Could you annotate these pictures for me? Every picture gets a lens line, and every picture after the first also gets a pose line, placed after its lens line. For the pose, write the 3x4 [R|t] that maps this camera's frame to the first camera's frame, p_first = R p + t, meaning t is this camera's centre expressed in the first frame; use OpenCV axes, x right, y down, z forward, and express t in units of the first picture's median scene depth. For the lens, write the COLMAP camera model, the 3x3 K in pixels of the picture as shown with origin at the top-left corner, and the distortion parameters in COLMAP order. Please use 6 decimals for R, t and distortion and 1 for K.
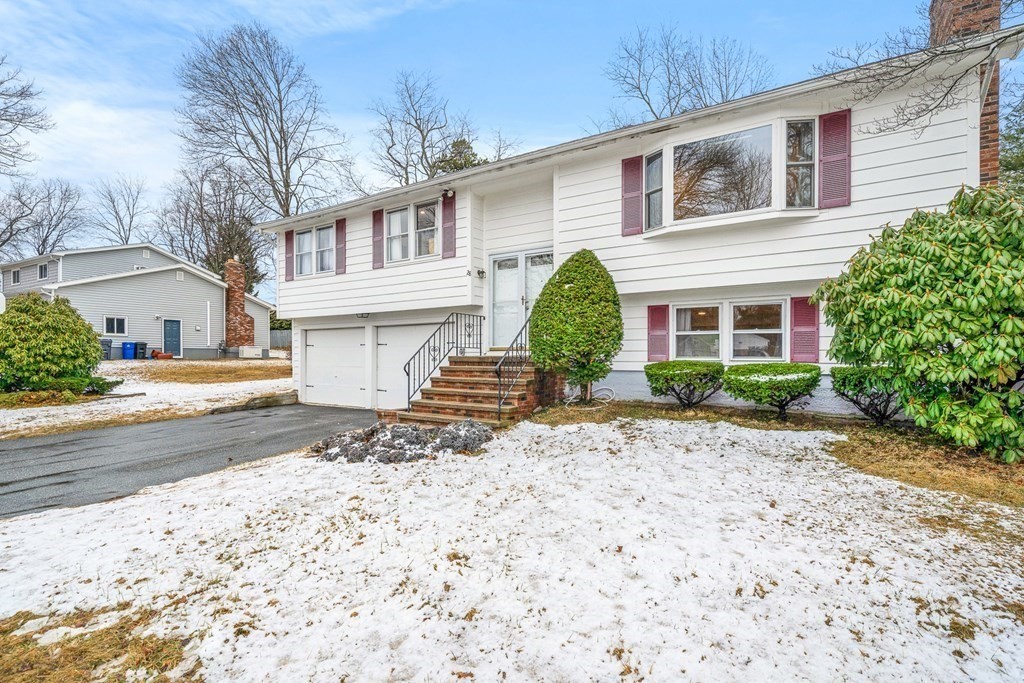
lens RADIAL K [[480.7, 0, 518.6], [0, 480.7, 352.7], [0, 0, 1]] dist [-0.000847, 0.001070]
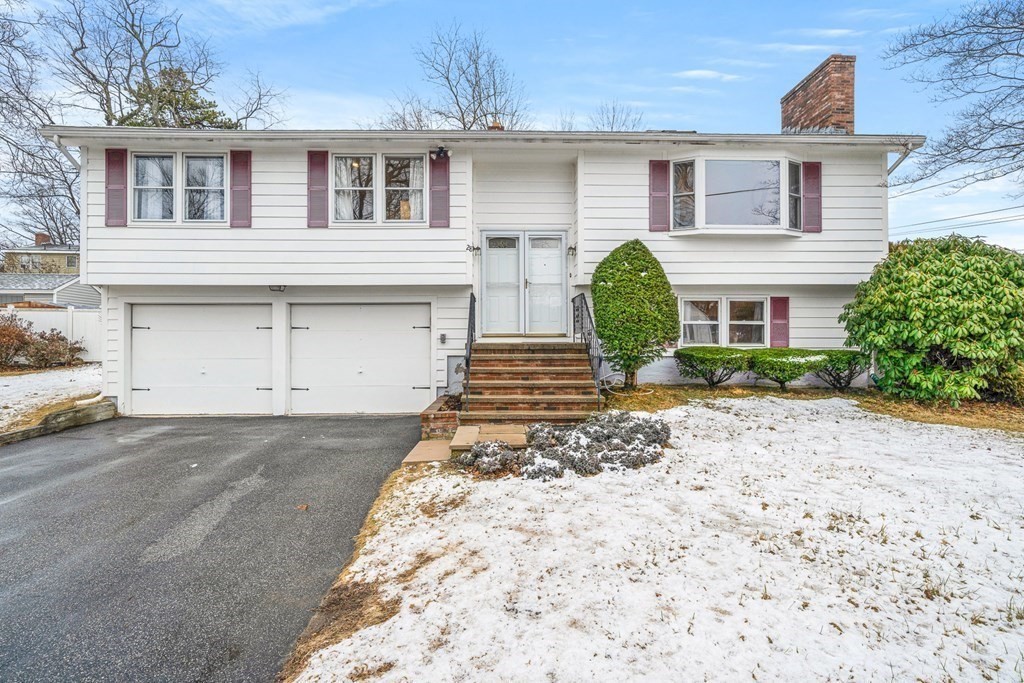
lens RADIAL K [[480.7, 0, 515.1], [0, 480.7, 334.0], [0, 0, 1]] dist [-0.000847, 0.001070]
pose [[0.830488, 0.008365, 0.556974, -0.615254], [-0.001649, 0.999920, -0.012559, 0.001748], [-0.557034, 0.009512, 0.830435, 0.270363]]
